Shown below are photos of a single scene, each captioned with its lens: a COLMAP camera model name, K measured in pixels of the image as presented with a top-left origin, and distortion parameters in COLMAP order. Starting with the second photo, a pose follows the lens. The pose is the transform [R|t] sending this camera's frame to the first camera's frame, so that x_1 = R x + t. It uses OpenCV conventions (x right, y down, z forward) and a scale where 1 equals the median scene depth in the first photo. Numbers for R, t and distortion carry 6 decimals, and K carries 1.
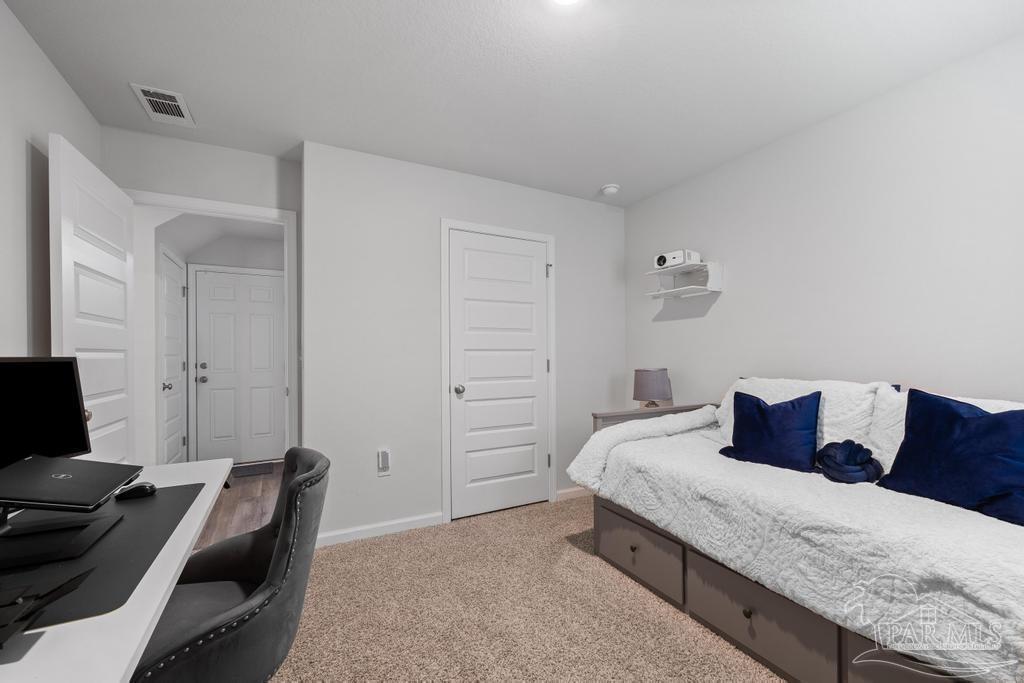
lens RADIAL K [[431.5, 0, 507.9], [0, 431.5, 350.6], [0, 0, 1]] dist [0.001324, -0.000750]
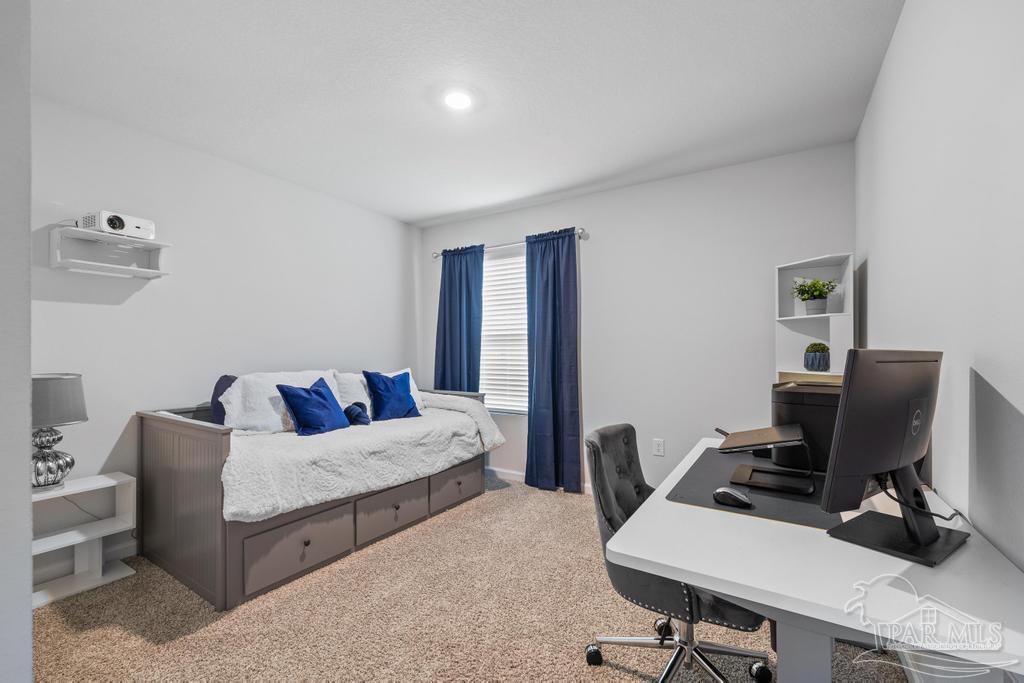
lens RADIAL K [[431.5, 0, 512.9], [0, 431.5, 349.3], [0, 0, 1]] dist [0.001324, -0.000750]
pose [[-0.506188, 0.008358, 0.862383, -0.950174], [-0.006255, 0.999891, -0.013362, 0.014141], [-0.862400, -0.012158, -0.506081, 1.247739]]
